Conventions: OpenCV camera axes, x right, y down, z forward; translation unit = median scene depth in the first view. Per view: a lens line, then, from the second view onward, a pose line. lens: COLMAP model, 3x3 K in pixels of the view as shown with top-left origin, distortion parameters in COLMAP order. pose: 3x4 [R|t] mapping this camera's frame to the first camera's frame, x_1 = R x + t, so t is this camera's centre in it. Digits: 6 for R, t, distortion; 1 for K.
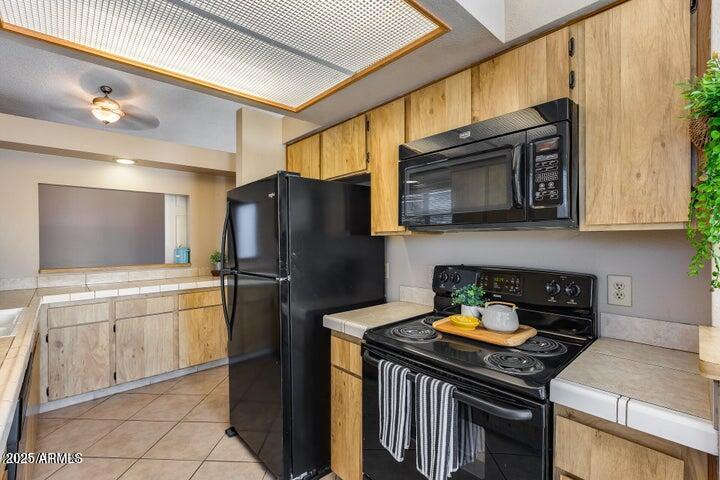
lens RADIAL K [[322.7, 0, 359.2], [0, 322.7, 242.5], [0, 0, 1]] dist [0.000429, -0.000395]
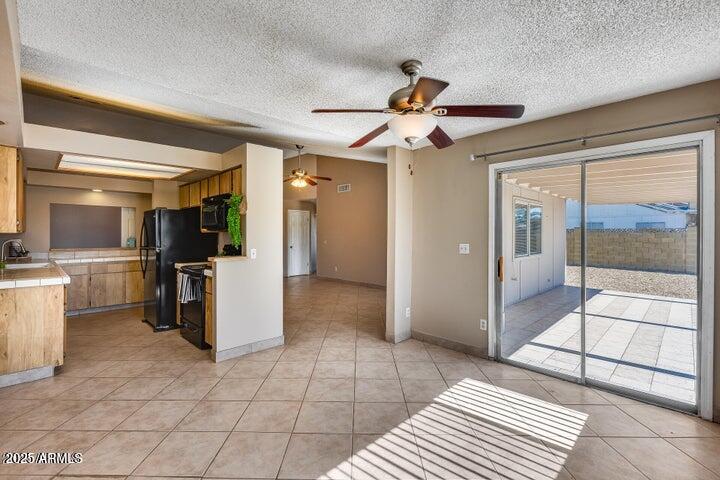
lens RADIAL K [[324.0, 0, 358.7], [0, 324.0, 237.0], [0, 0, 1]] dist [-0.003396, -0.000541]
pose [[0.998946, 0.008613, 0.045091, 0.912929], [-0.008478, 0.999959, -0.003179, 0.007233], [-0.045117, 0.002793, 0.998978, -1.210749]]
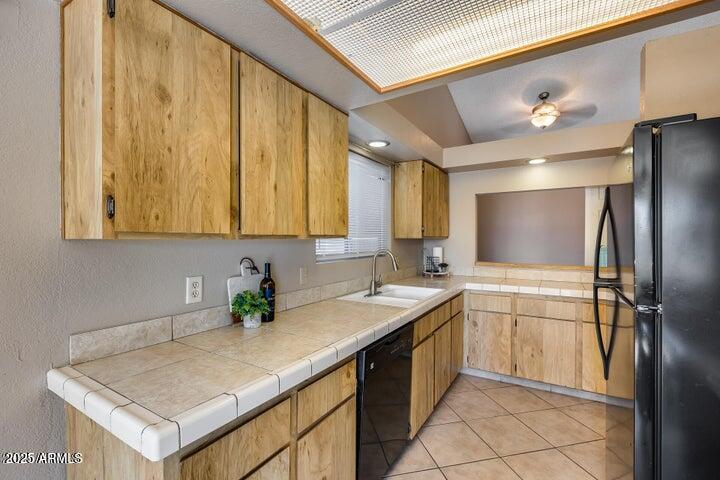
lens RADIAL K [[322.7, 0, 359.2], [0, 322.7, 242.5], [0, 0, 1]] dist [0.000429, -0.000395]
pose [[0.270978, 0.014401, -0.962478, 0.134547], [-0.009868, 0.999877, 0.012182, -0.004920], [0.962535, 0.006197, 0.271087, 0.257135]]
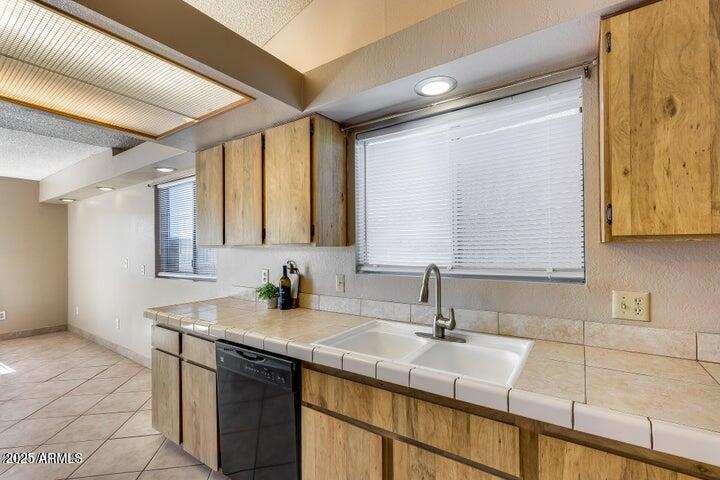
lens RADIAL K [[322.3, 0, 353.4], [0, 322.3, 242.5], [0, 0, 1]] dist [0.001583, 0.000044]
pose [[-0.977233, 0.013213, -0.211757, -0.618792], [0.013872, 0.999902, -0.001627, -0.011525], [0.211715, -0.004527, -0.977321, 1.244962]]
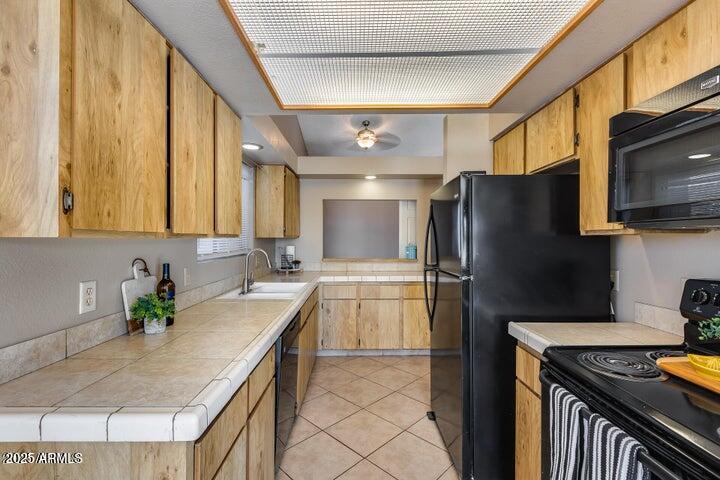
lens RADIAL K [[324.2, 0, 360.0], [0, 324.2, 240.0], [0, 0, 1]] dist [0.000755, 0.000033]
pose [[0.744886, 0.008785, -0.667134, 0.143014], [-0.011764, 0.999931, 0.000032, -0.002368], [0.667088, 0.007824, 0.744937, 0.018393]]
